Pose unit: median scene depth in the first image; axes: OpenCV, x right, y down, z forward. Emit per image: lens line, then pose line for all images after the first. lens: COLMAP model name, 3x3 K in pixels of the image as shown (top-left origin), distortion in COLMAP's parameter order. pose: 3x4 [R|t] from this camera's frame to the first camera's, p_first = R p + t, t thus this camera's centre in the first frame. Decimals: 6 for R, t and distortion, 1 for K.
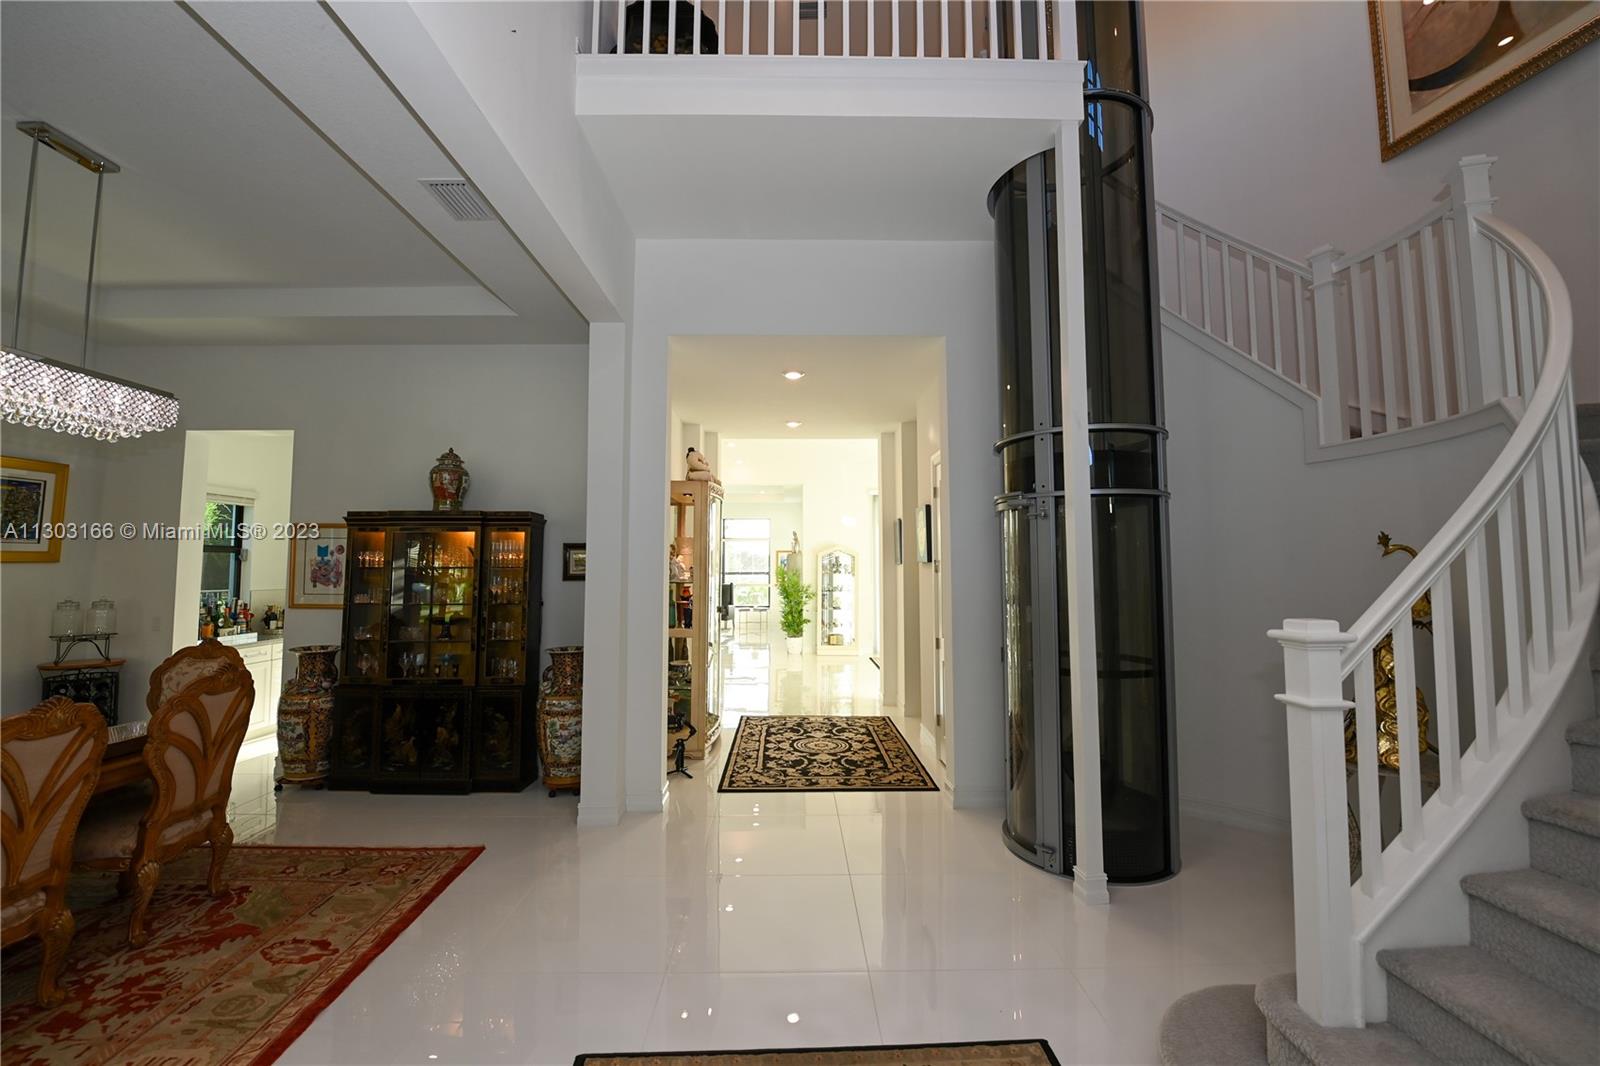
lens RADIAL K [[637.3, 0, 796.8], [0, 637.3, 528.7], [0, 0, 1]] dist [-0.015808, -0.001816]
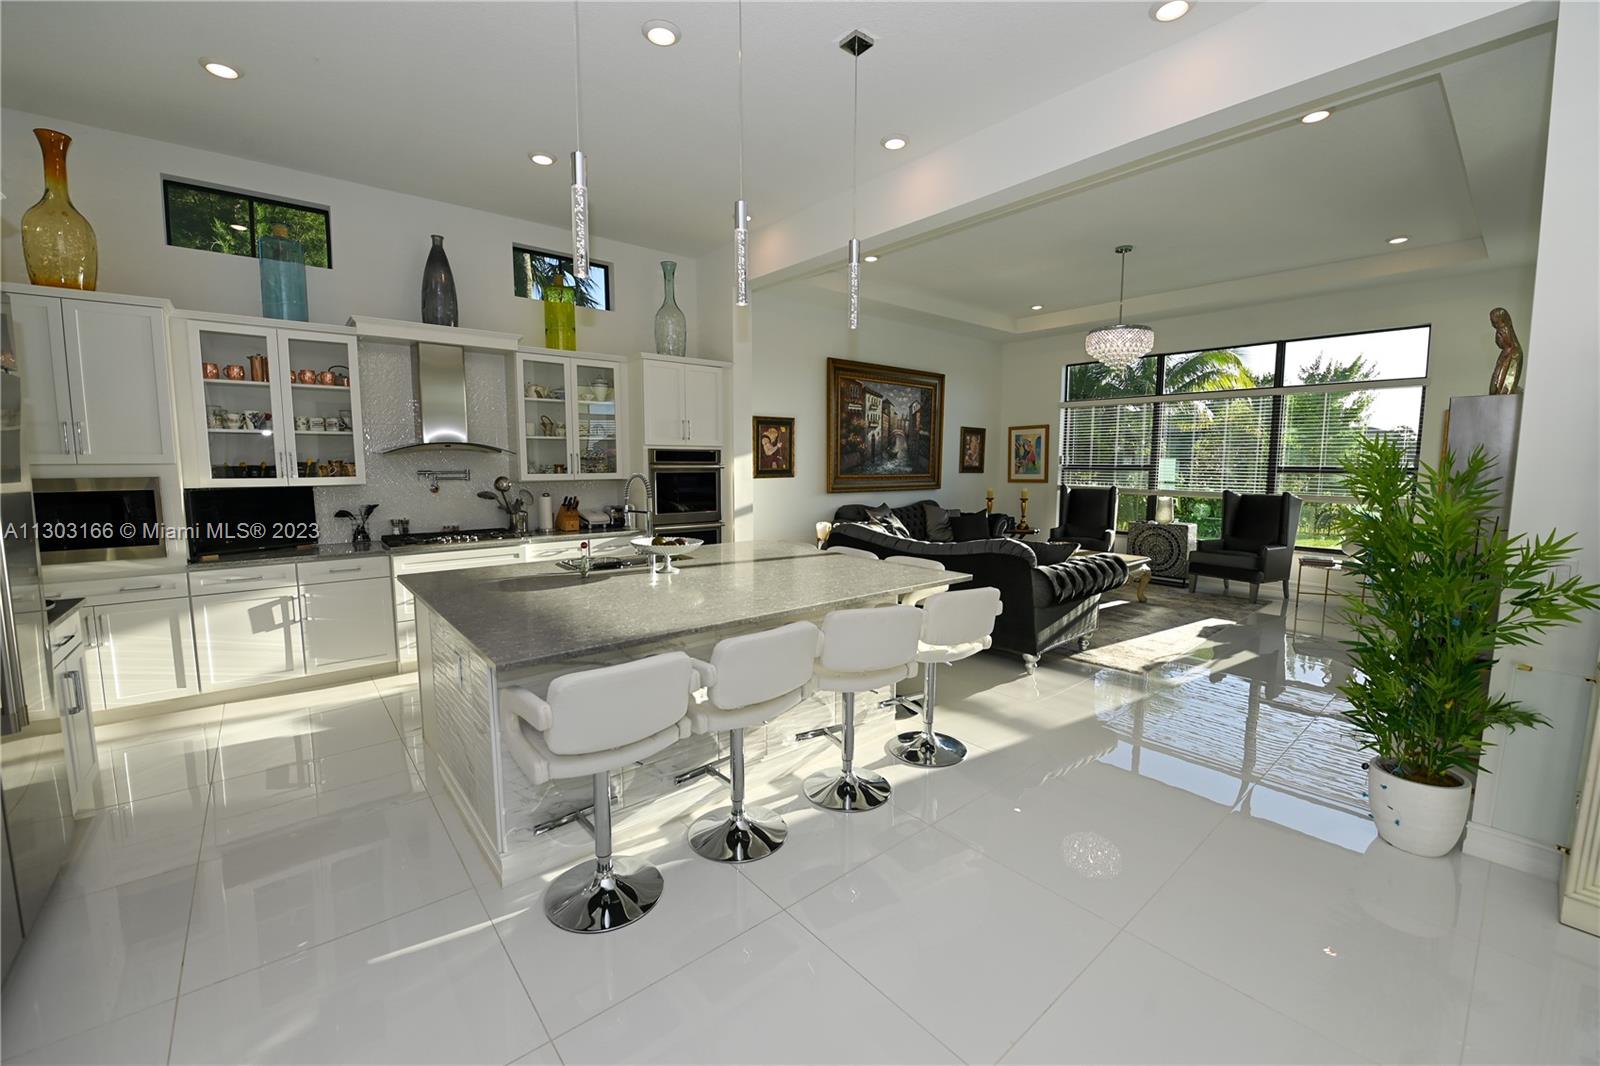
lens RADIAL K [[637.3, 0, 796.8], [0, 637.3, 528.7], [0, 0, 1]] dist [-0.015808, -0.001816]
pose [[0.635772, 0.081472, -0.767565, 0.039593], [0.048917, 0.988162, 0.145405, 0.108000], [0.770325, -0.129991, 0.624261, 1.626778]]
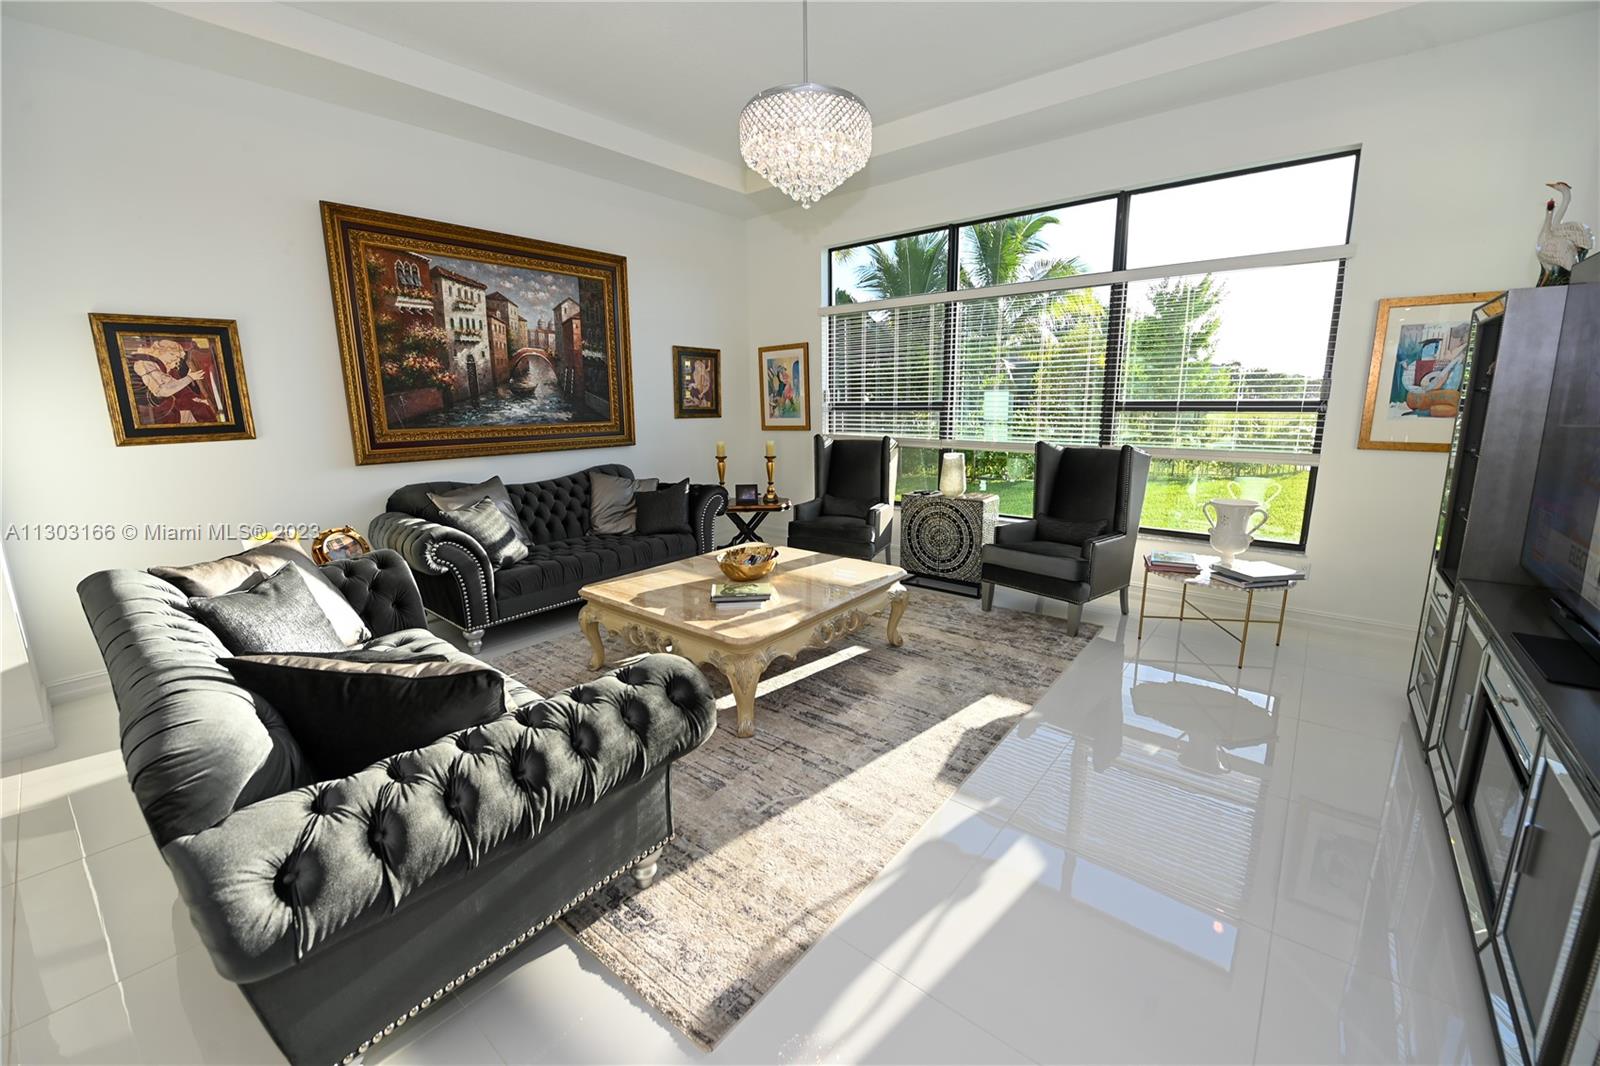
lens RADIAL K [[637.3, 0, 796.8], [0, 637.3, 528.7], [0, 0, 1]] dist [-0.015808, -0.001816]
pose [[0.761917, 0.117701, -0.636890, -0.130565], [0.055255, 0.967951, 0.244984, 0.160092], [0.645314, -0.221849, 0.730995, 2.401847]]
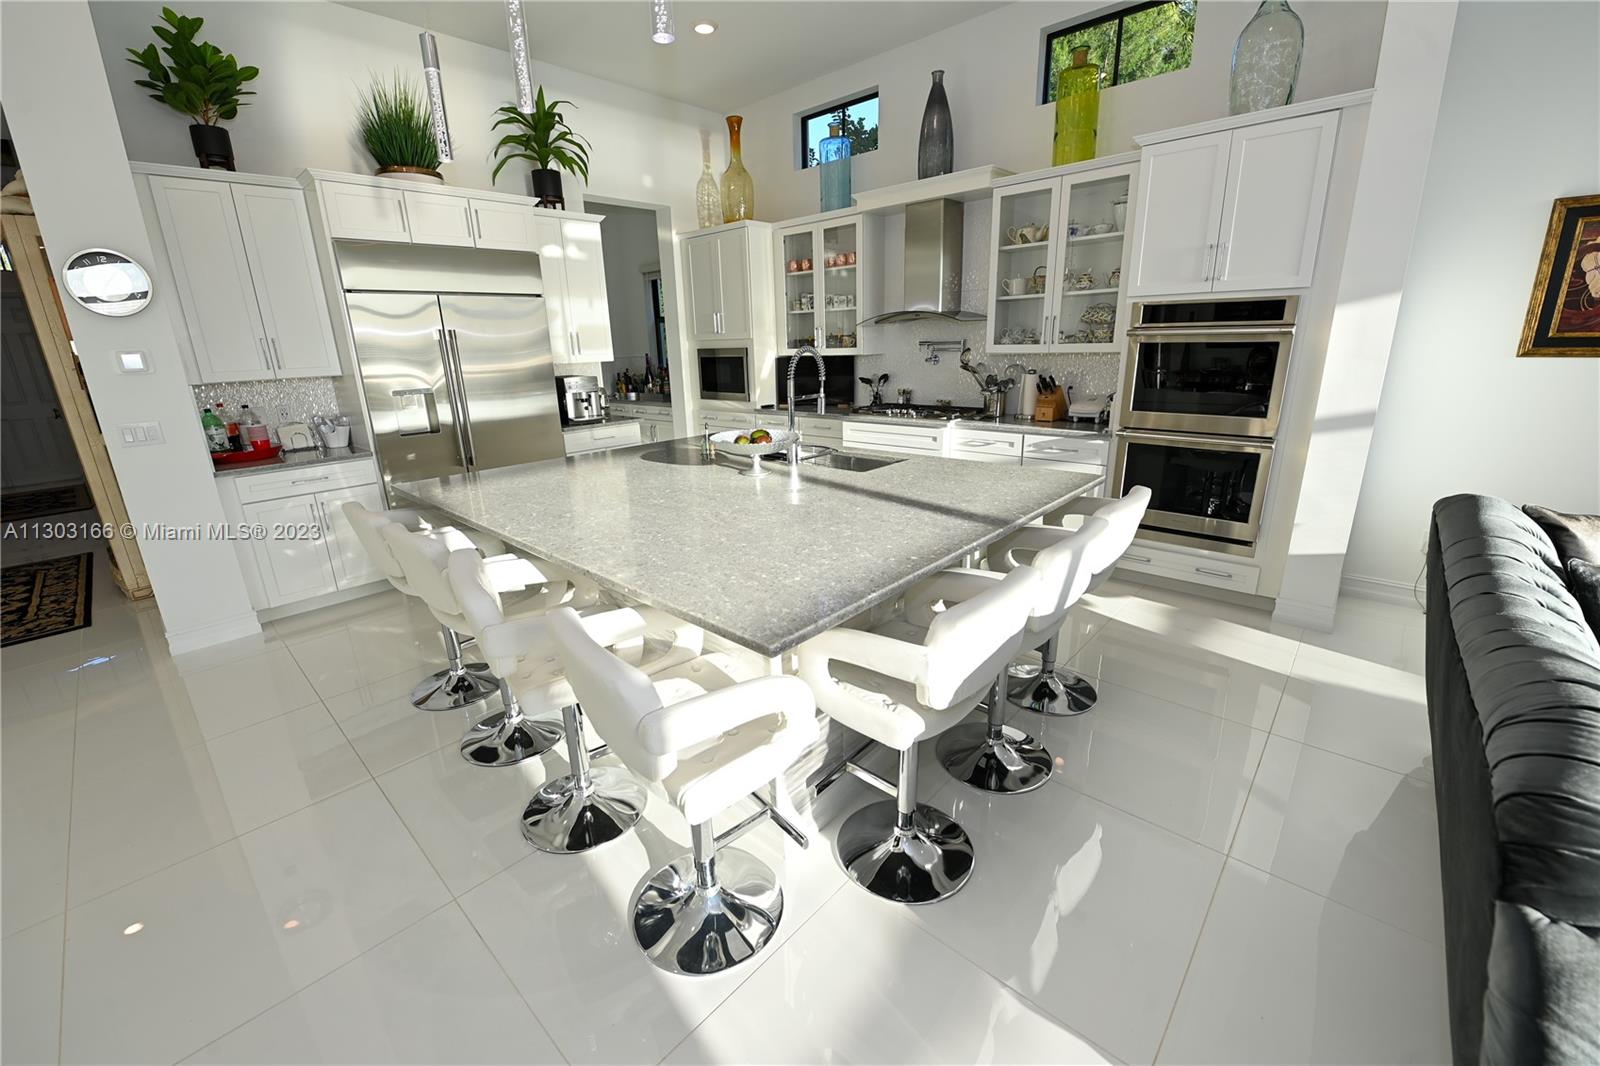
lens RADIAL K [[637.3, 0, 796.8], [0, 637.3, 528.7], [0, 0, 1]] dist [-0.015808, -0.001816]
pose [[-0.682737, 0.225282, -0.695066, -0.206316], [0.075200, 0.967895, 0.239844, 0.163482], [0.726784, 0.111481, -0.677759, 2.361018]]
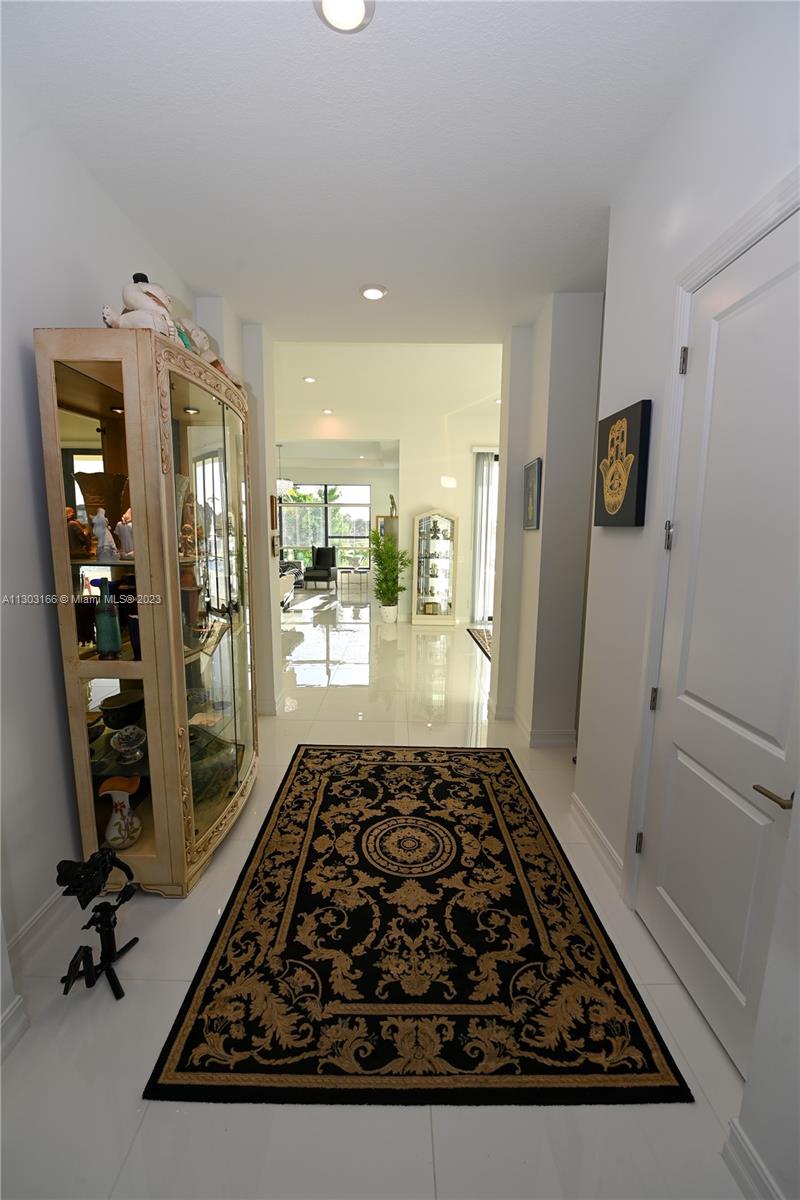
lens RADIAL K [[478.0, 0, 395.0], [0, 478.0, 603.2], [0, 0, 1]] dist [-0.015808, -0.001816]
pose [[0.999883, 0.010834, -0.010785, 0.030029], [-0.008356, 0.978123, 0.207858, 0.037842], [0.012801, -0.207743, 0.978100, 0.664282]]
